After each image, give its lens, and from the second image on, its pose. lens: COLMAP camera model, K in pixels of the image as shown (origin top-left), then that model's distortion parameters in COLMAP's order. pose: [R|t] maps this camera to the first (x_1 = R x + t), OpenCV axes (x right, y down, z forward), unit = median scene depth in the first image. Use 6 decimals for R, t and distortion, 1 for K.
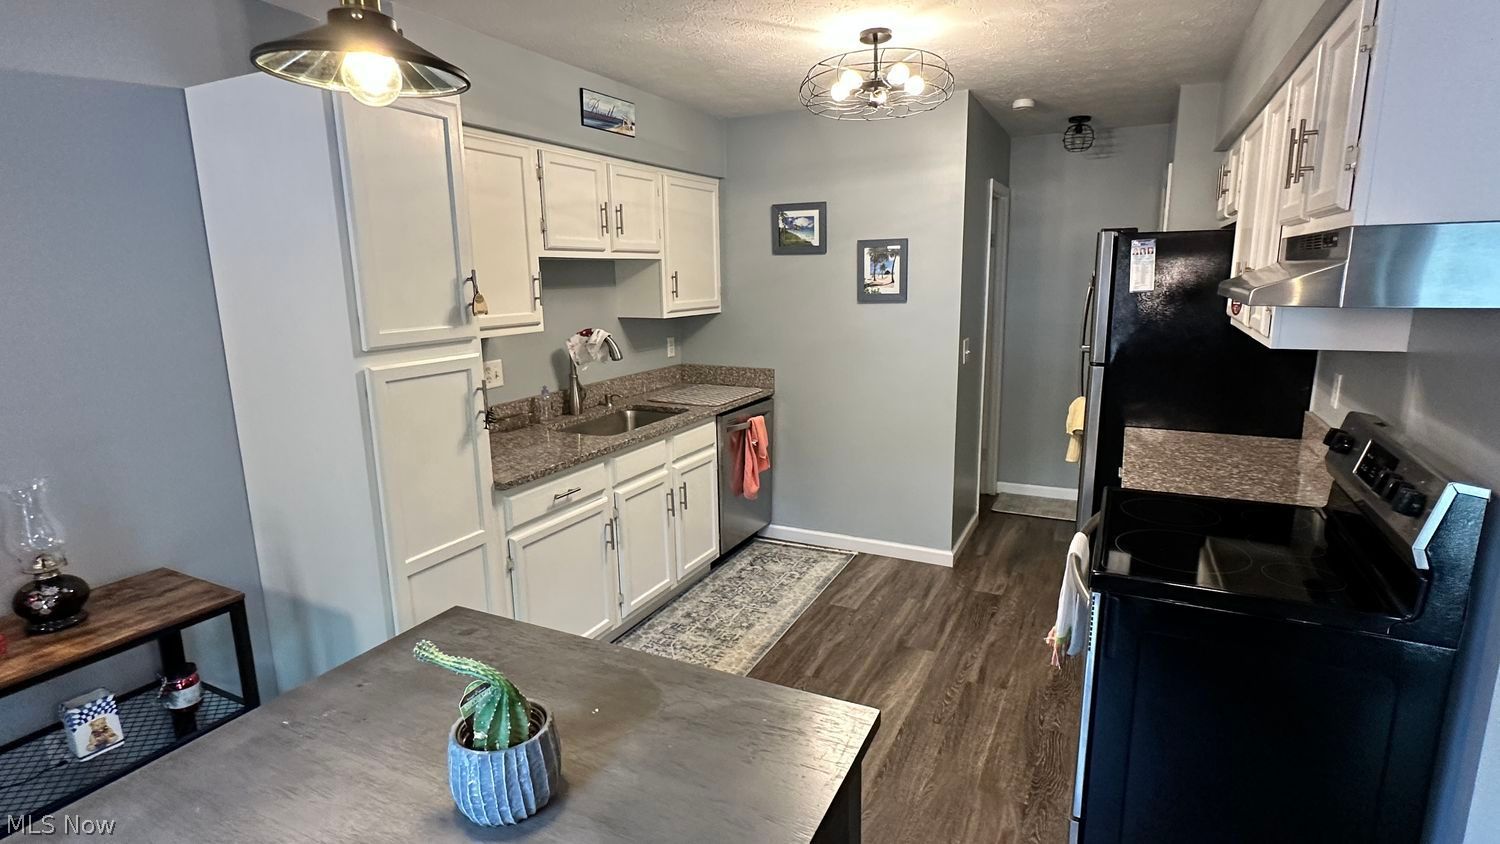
lens RADIAL K [[746.4, 0, 750.2], [0, 746.4, 422.9], [0, 0, 1]] dist [-0.001468, -0.000128]
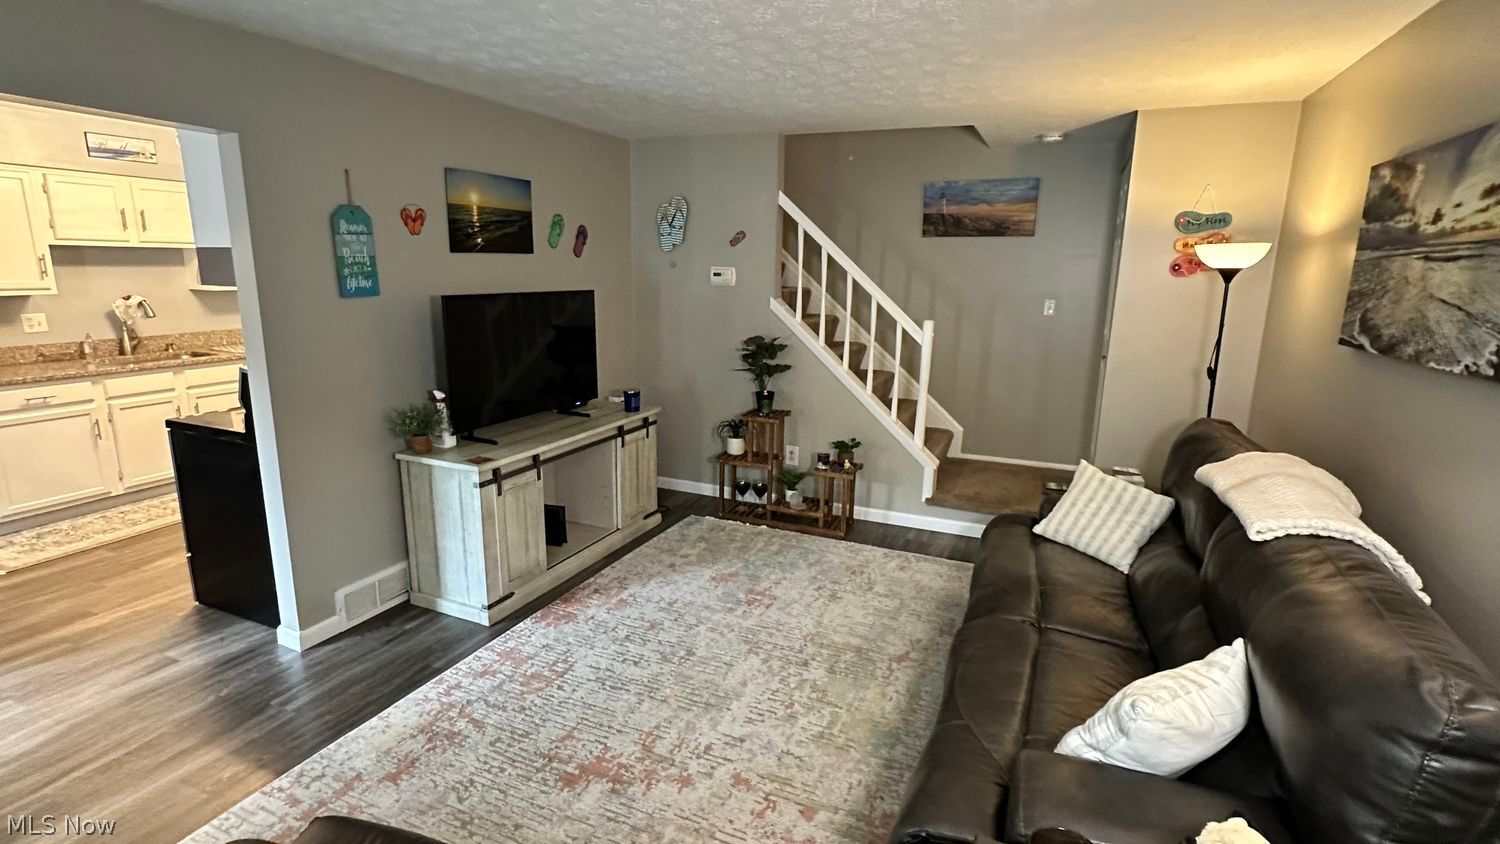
lens RADIAL K [[715.8, 0, 747.4], [0, 715.8, 423.0], [0, 0, 1]] dist [-0.000953, 0.000263]
pose [[0.997665, 0.022212, 0.064582, 0.896964], [-0.023654, 0.999486, 0.021642, 0.063416], [-0.064068, -0.023119, 0.997678, -0.464800]]
